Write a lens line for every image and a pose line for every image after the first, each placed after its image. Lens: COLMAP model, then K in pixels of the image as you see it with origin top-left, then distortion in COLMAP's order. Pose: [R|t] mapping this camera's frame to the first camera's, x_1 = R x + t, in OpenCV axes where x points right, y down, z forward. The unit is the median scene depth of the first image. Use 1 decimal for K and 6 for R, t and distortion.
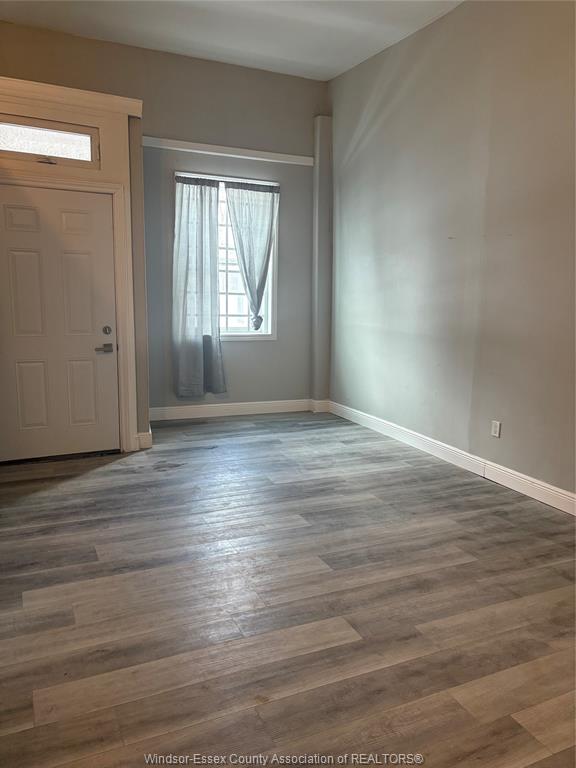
lens RADIAL K [[579.1, 0, 285.8], [0, 579.1, 383.3], [0, 0, 1]] dist [0.022092, -0.023607]
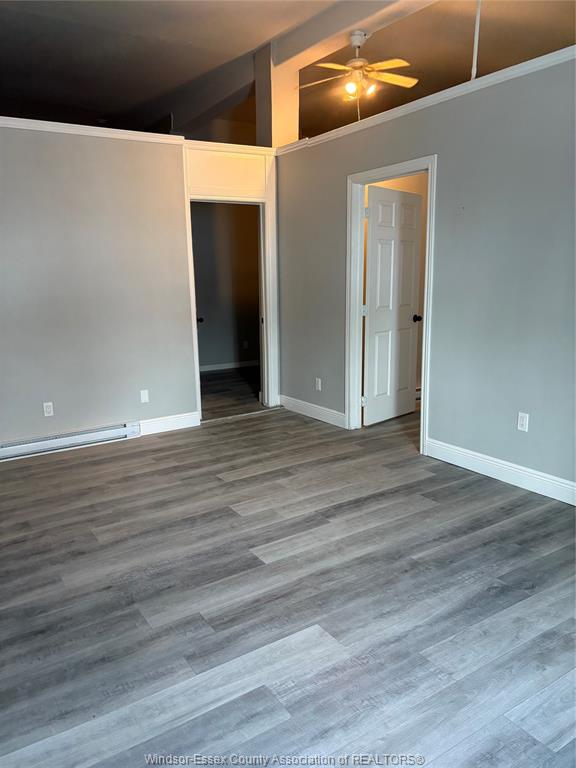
lens RADIAL K [[579.1, 0, 287.9], [0, 579.1, 384.3], [0, 0, 1]] dist [0.022092, -0.023607]
pose [[-0.991361, 0.029265, -0.127855, 0.100657], [-0.017707, 0.936005, 0.351541, -0.325857], [0.129960, 0.350768, -0.927401, 1.930431]]
